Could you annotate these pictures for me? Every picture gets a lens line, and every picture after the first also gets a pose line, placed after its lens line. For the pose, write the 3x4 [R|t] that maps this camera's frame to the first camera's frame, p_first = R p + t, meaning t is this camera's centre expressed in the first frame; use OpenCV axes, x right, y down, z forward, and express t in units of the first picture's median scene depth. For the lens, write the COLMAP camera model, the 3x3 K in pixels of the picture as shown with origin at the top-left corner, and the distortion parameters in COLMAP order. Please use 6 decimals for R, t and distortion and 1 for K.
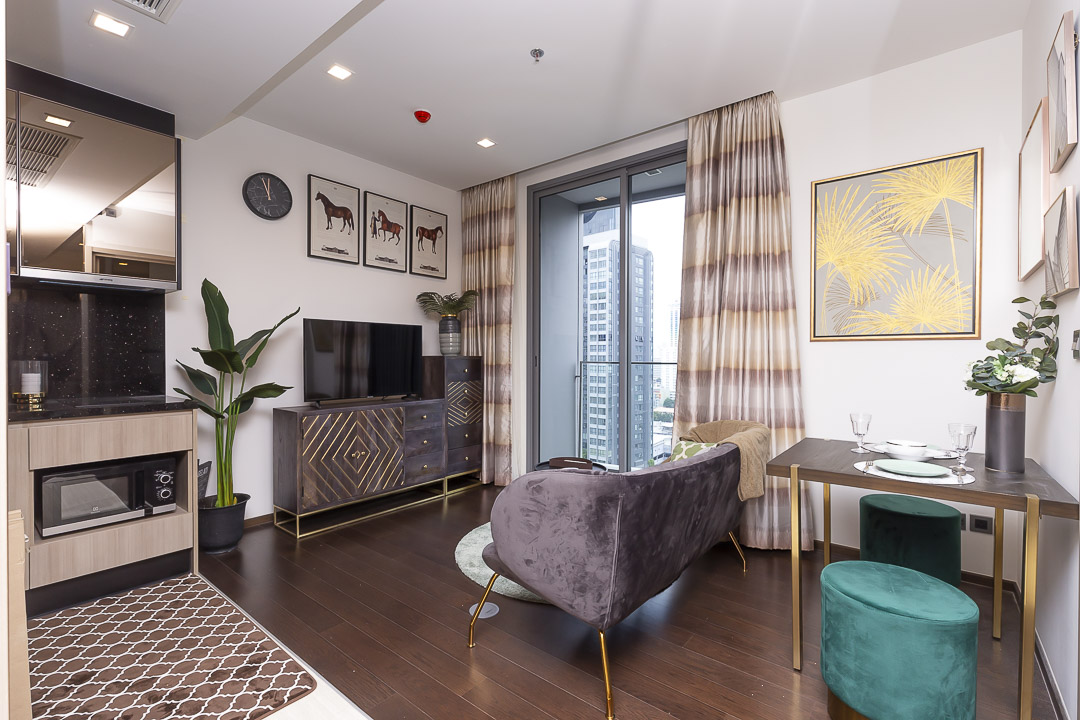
lens RADIAL K [[483.2, 0, 540.0], [0, 483.2, 360.0], [0, 0, 1]] dist [-0.000409, 0.000193]
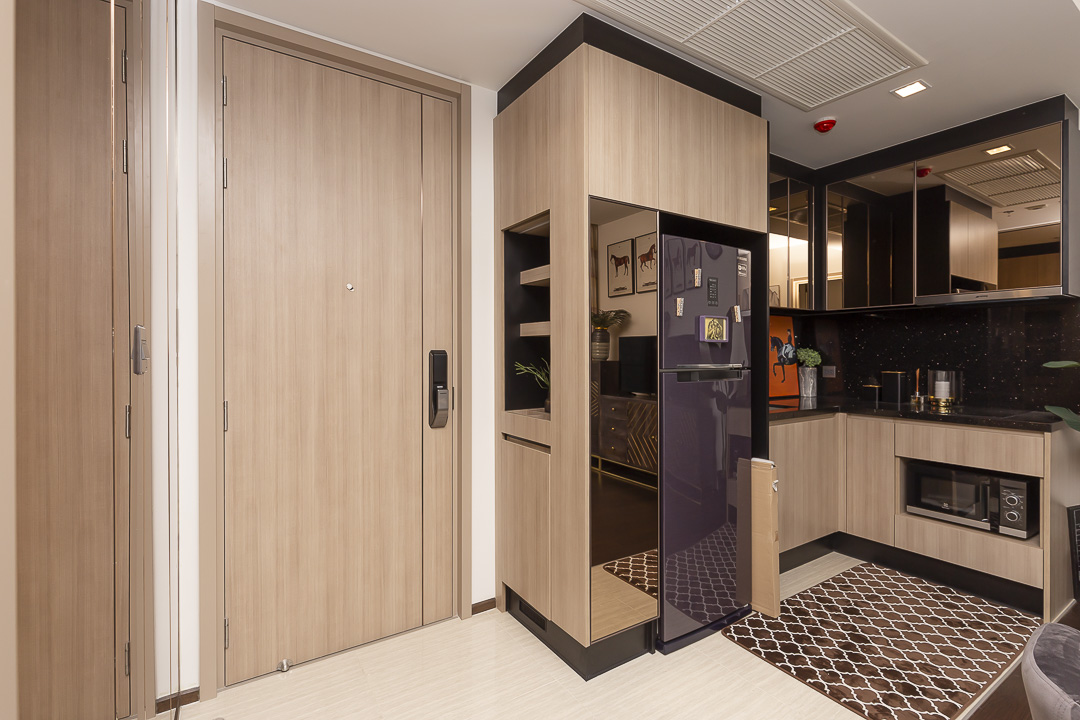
lens RADIAL K [[492.8, 0, 528.5], [0, 492.8, 356.0], [0, 0, 1]] dist [-0.001088, 0.000504]
pose [[-0.320554, 0.004137, -0.947221, 0.450843], [-0.006125, 0.999961, 0.006440, -0.038770], [0.947210, 0.007866, -0.320516, 0.418511]]
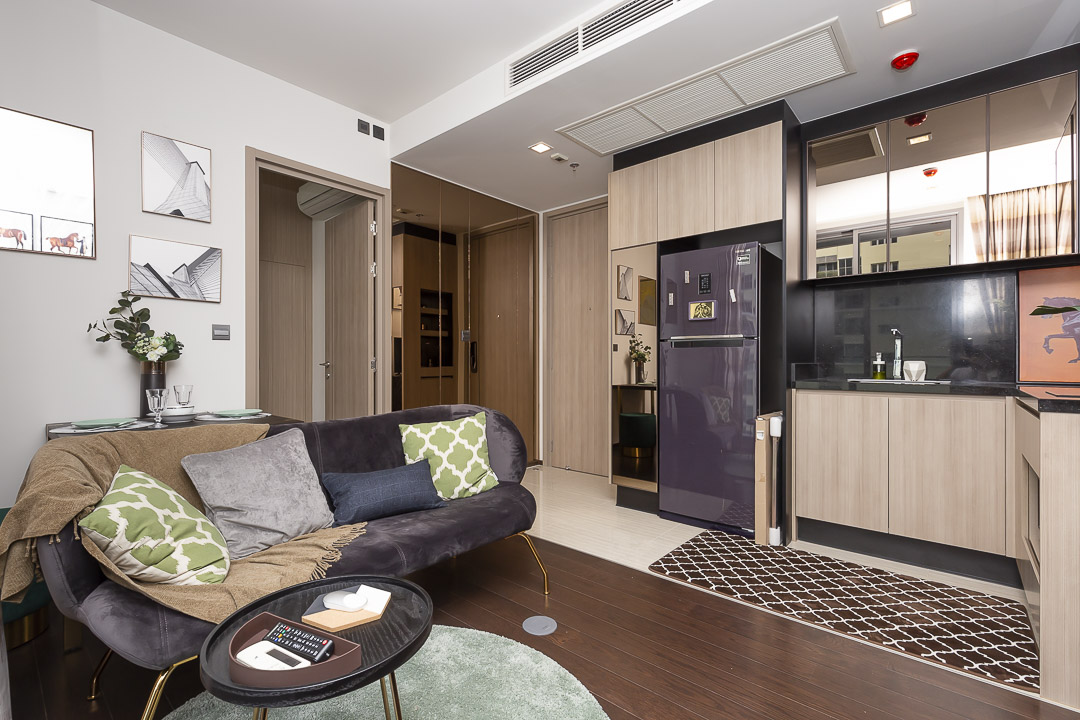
lens RADIAL K [[483.2, 0, 540.0], [0, 483.2, 360.0], [0, 0, 1]] dist [-0.000409, 0.000193]
pose [[-0.999508, -0.000579, 0.031355, -0.130214], [-0.000450, 0.999991, 0.004123, 0.037556], [-0.031357, 0.004107, -0.999500, 1.698717]]
